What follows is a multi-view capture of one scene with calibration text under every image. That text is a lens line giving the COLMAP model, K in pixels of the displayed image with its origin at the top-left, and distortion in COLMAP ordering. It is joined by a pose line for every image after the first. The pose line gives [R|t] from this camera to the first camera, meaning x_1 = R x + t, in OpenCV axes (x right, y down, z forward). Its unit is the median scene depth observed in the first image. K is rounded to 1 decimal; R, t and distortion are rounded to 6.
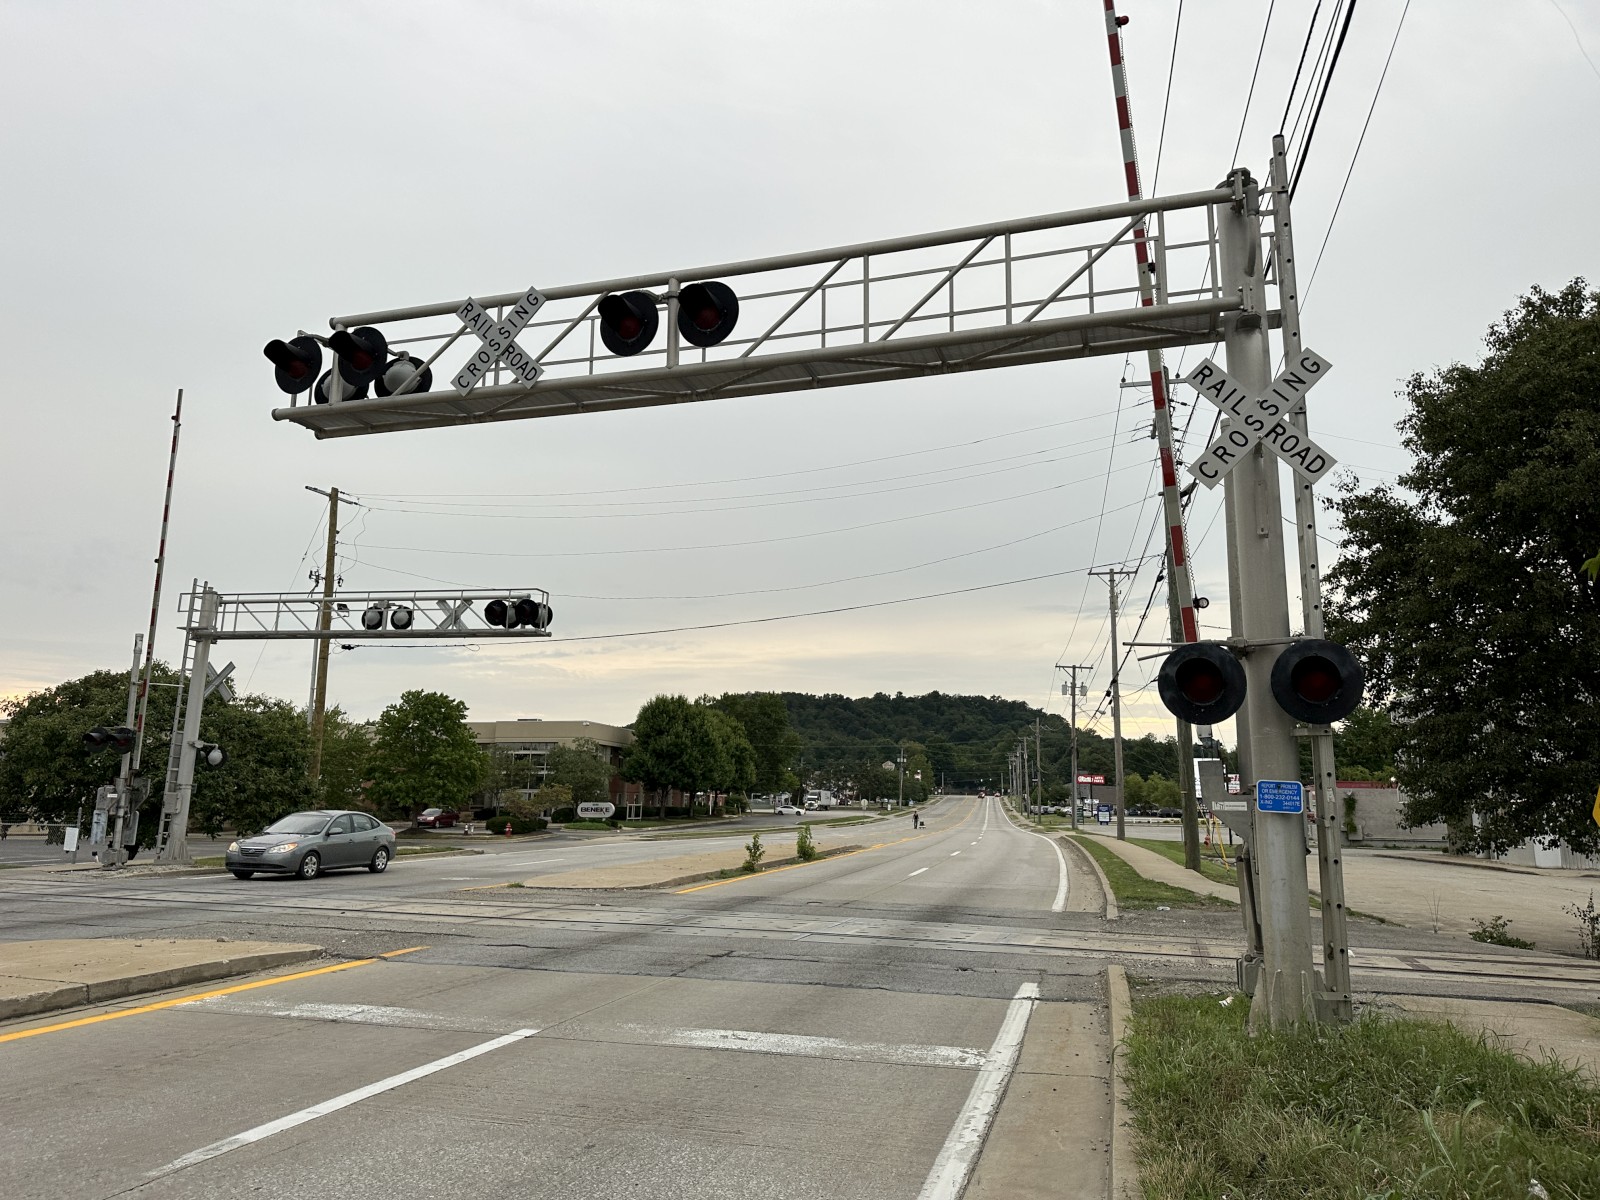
lens RADIAL K [[1119.8, 0, 815.9], [0, 1119.8, 614.6], [0, 0, 1]] dist [0.031418, -0.038609]
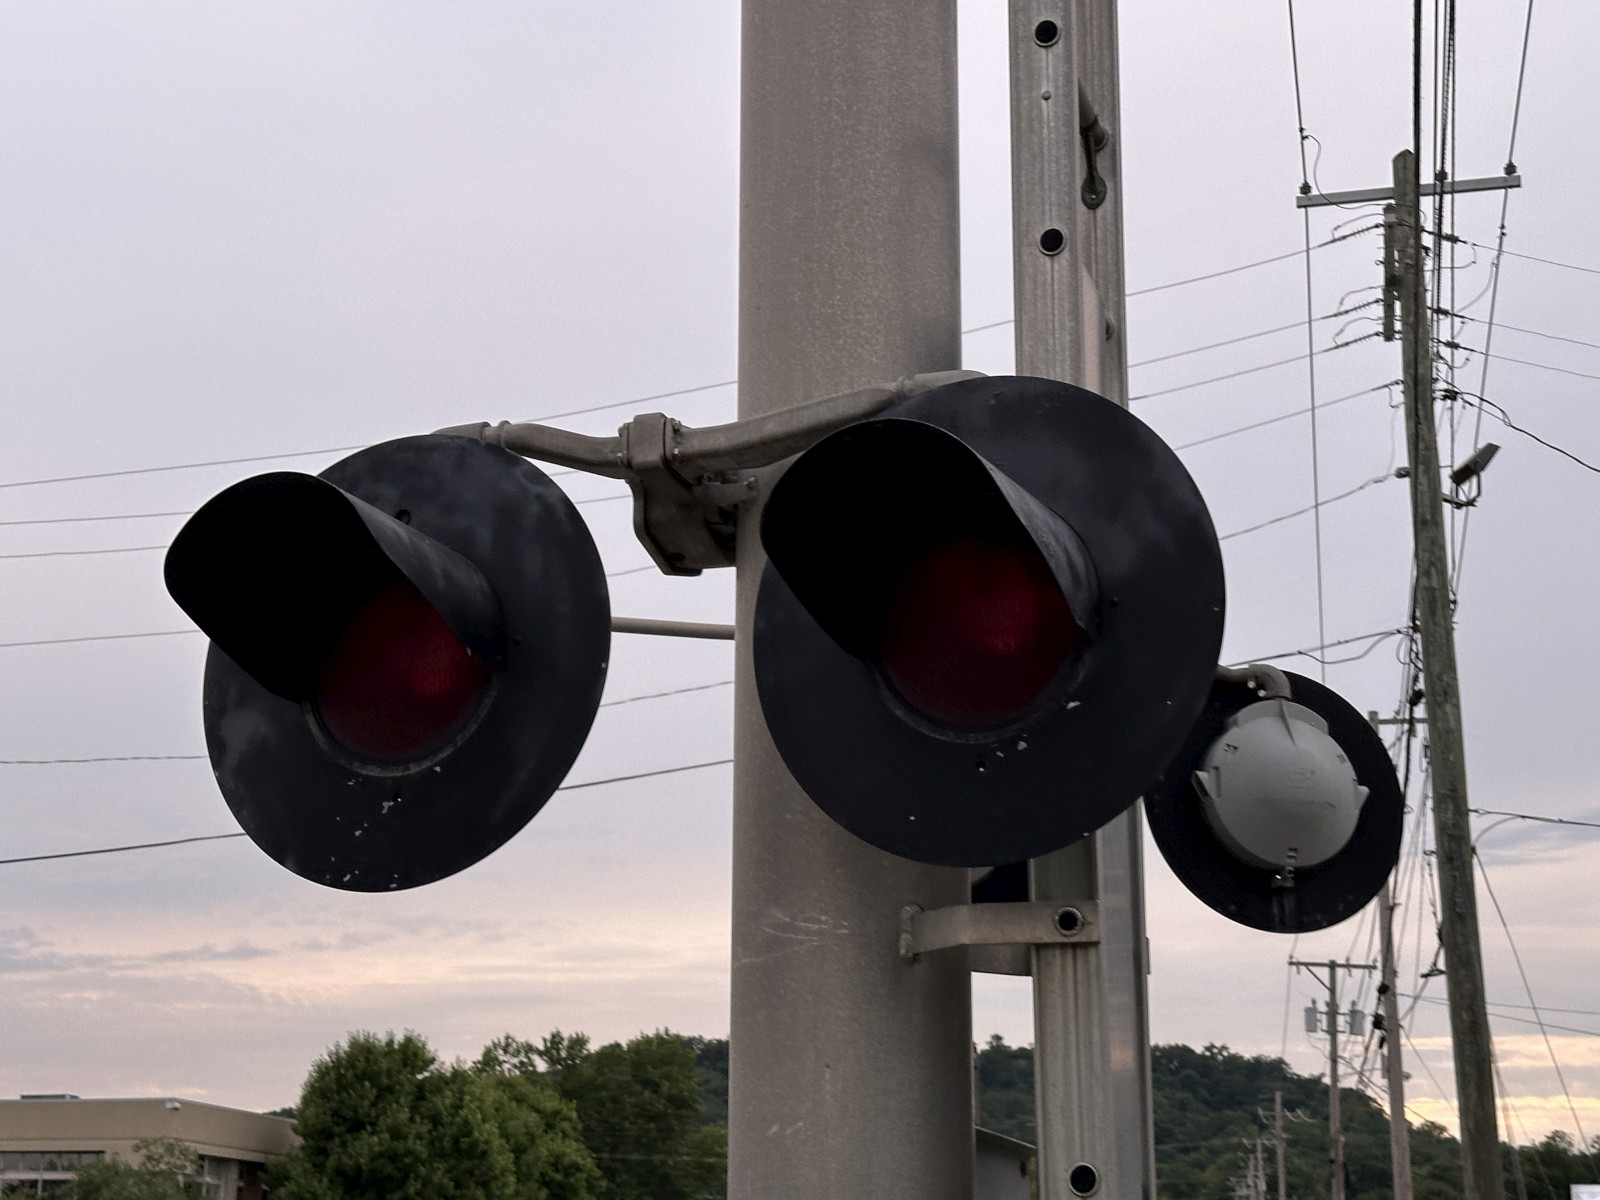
lens RADIAL K [[2484.2, 0, 782.9], [0, 2484.2, 566.8], [0, 0, 1]] dist [0.089303, 0.000000]
pose [[0.999910, -0.003230, -0.013007, 0.213810], [0.001690, 0.993164, -0.116719, 0.044977], [0.013295, 0.116687, 0.993080, 0.311473]]
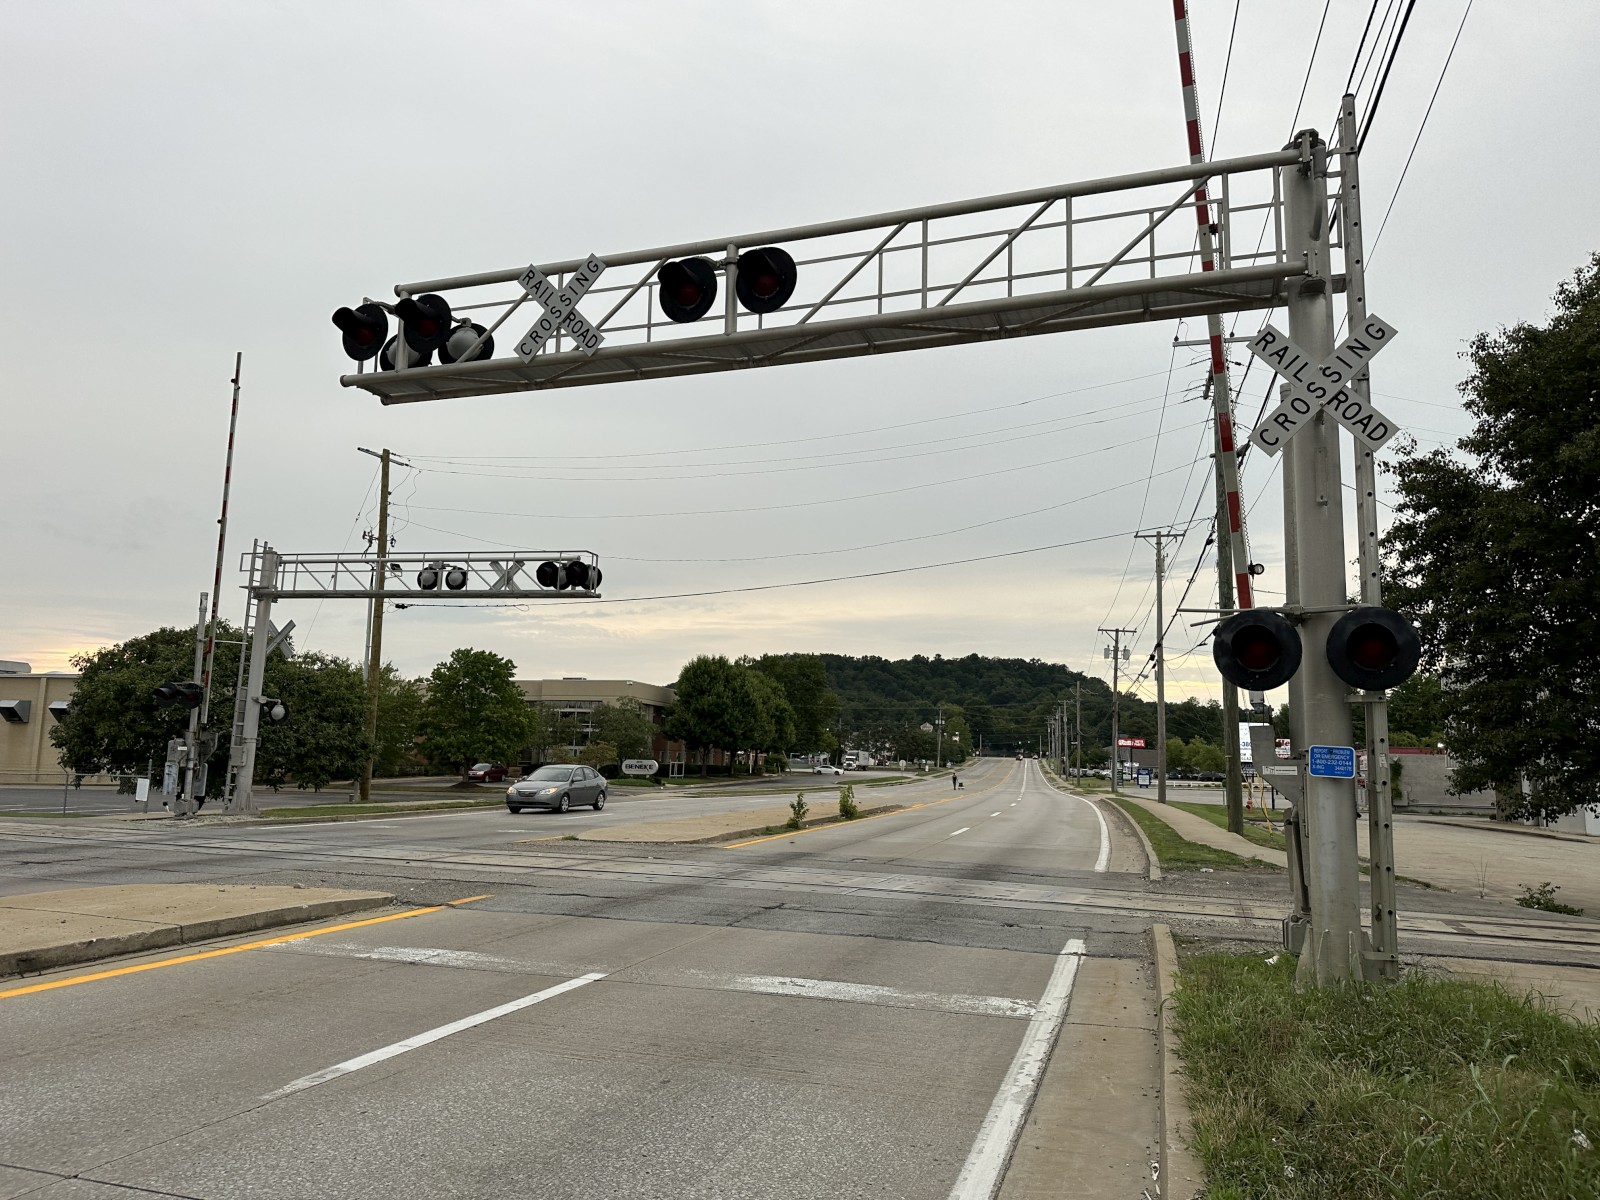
lens RADIAL K [[1119.8, 0, 809.7], [0, 1119.8, 631.6], [0, 0, 1]] dist [0.031418, -0.038609]
pose [[0.999204, 0.006502, -0.039367, -0.014252], [-0.004533, 0.998745, 0.049884, -0.003000], [0.039642, -0.049666, 0.997979, -0.018858]]
